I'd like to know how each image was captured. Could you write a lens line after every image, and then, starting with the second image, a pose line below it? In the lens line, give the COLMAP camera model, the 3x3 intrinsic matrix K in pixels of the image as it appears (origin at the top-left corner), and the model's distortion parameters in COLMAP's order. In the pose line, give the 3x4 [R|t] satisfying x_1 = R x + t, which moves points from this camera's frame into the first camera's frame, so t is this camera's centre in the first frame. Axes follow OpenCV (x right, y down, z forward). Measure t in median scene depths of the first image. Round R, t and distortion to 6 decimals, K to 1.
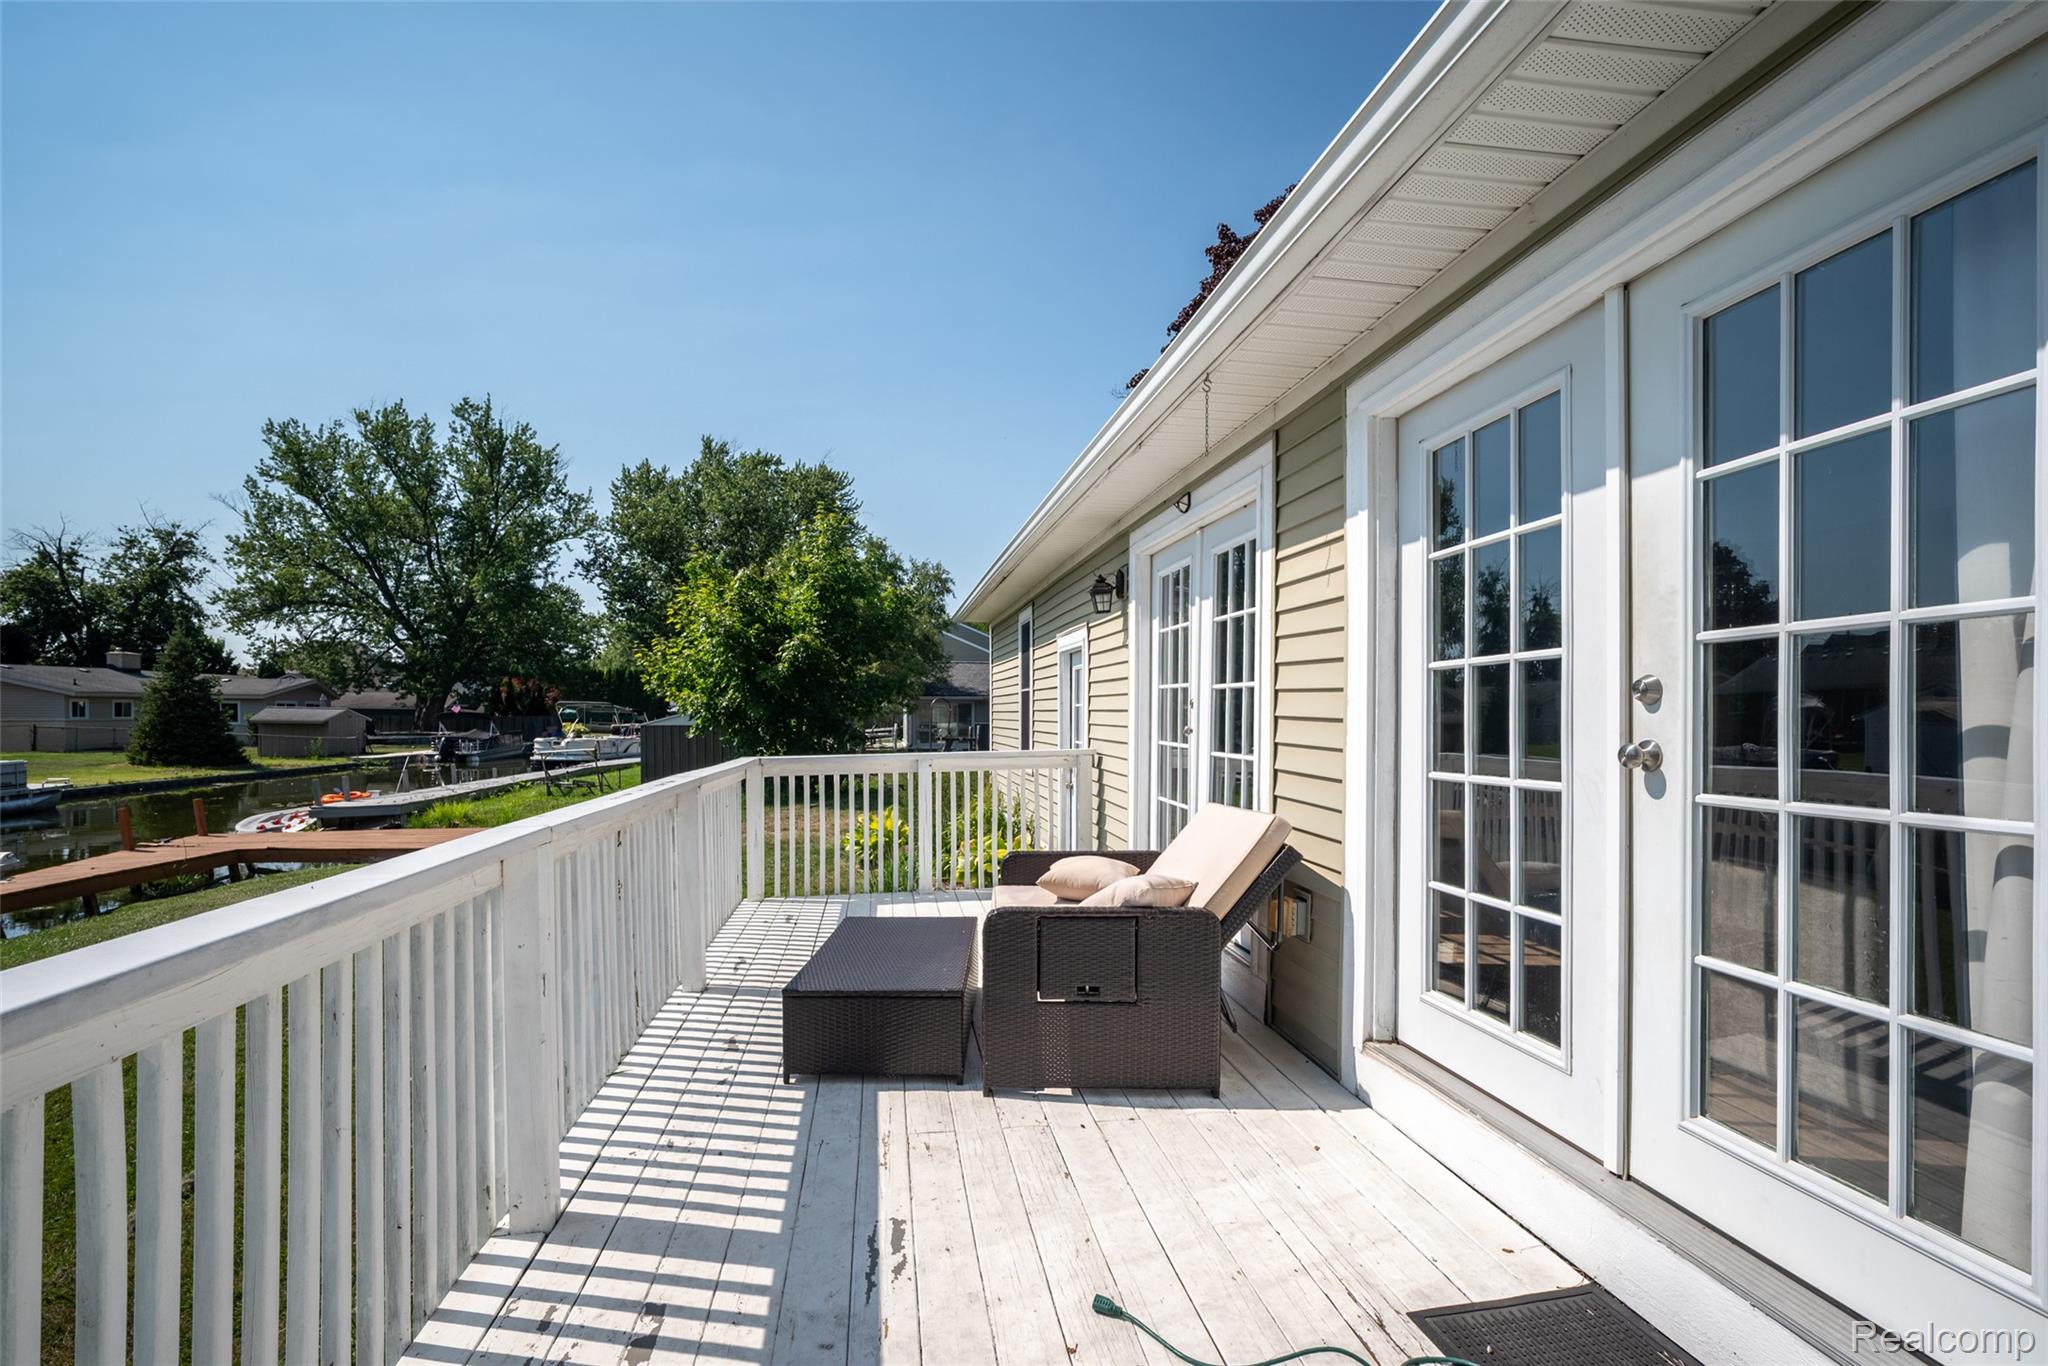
lens RADIAL K [[891.3, 0, 1016.1], [0, 891.3, 713.7], [0, 0, 1]] dist [-0.001268, -0.000157]
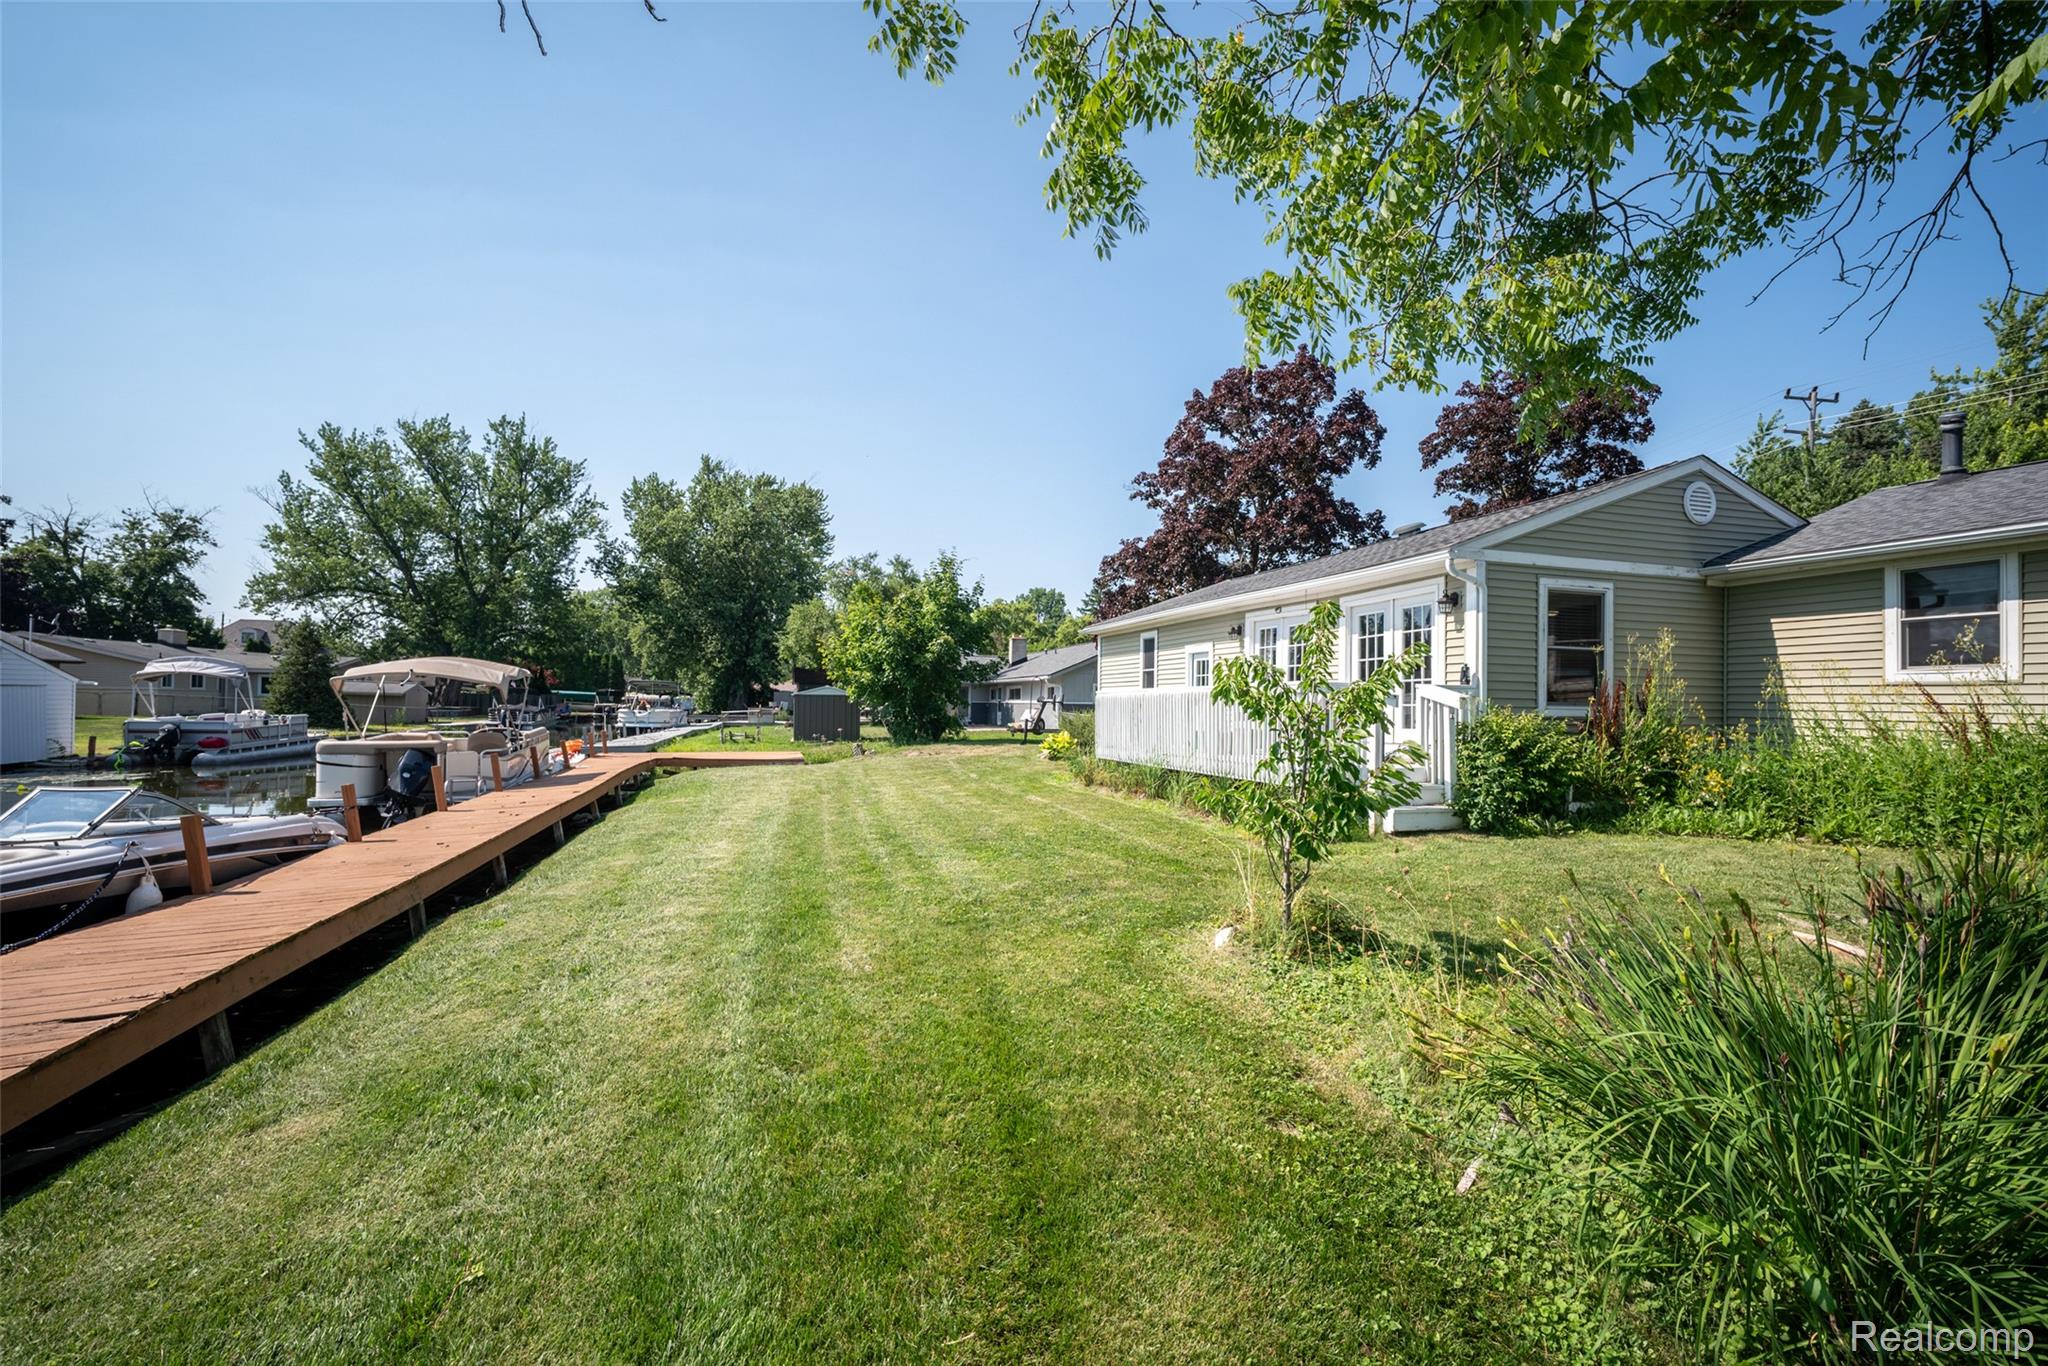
lens RADIAL K [[859.4, 0, 1024.0], [0, 859.4, 683.0], [0, 0, 1]] dist [0.000208, 0.000273]
pose [[0.989885, 0.017653, 0.140767, -0.099725], [-0.013728, 0.999491, -0.028806, 0.011421], [-0.141204, 0.026582, 0.989624, -0.168024]]
